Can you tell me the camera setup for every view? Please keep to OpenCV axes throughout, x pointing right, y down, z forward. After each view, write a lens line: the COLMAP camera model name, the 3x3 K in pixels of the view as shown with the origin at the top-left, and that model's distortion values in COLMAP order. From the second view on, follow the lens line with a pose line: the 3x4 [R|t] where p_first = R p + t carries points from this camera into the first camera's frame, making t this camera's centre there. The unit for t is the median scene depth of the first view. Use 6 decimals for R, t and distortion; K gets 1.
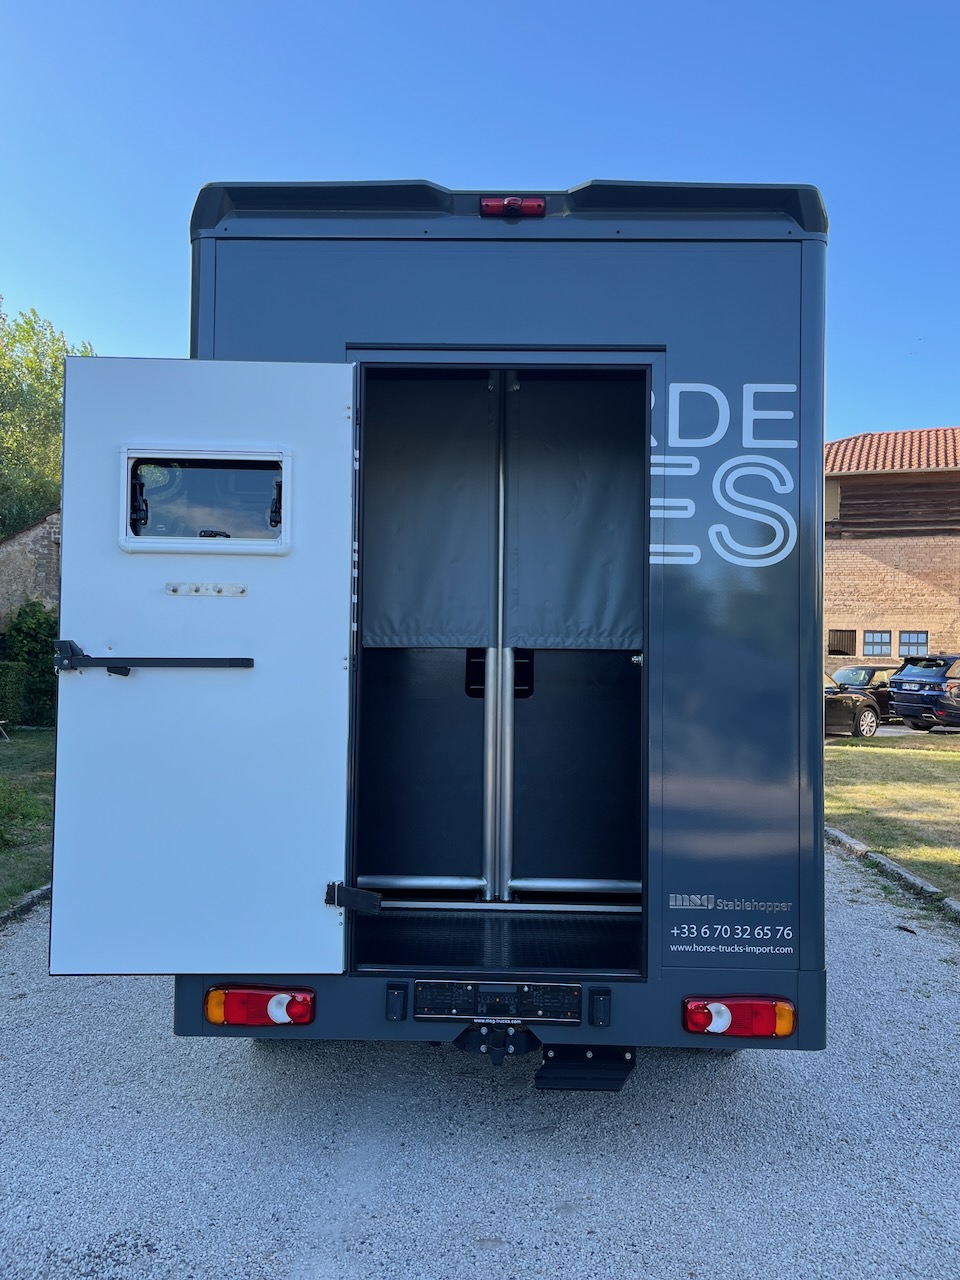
lens RADIAL K [[997.2, 0, 477.2], [0, 997.2, 636.6], [0, 0, 1]] dist [0.055645, -0.092297]
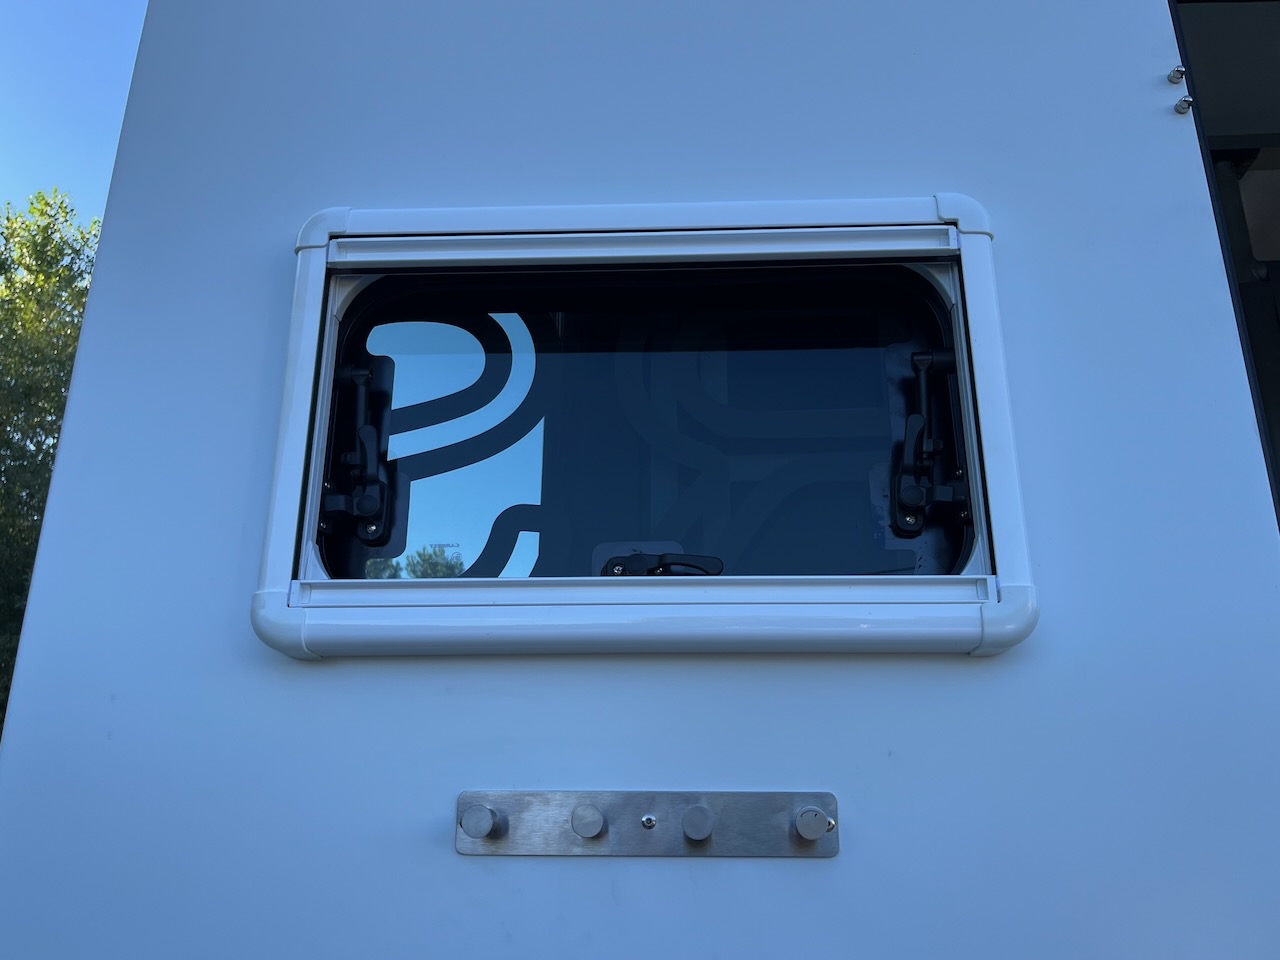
lens RADIAL K [[975.9, 0, 640.0], [0, 975.9, 480.0], [0, 0, 1]] dist [0.062429, -0.082000]
pose [[0.999554, -0.021005, -0.021216, -0.260244], [0.014335, 0.961026, -0.276087, -0.058045], [0.026188, 0.275660, 0.960898, 0.761594]]
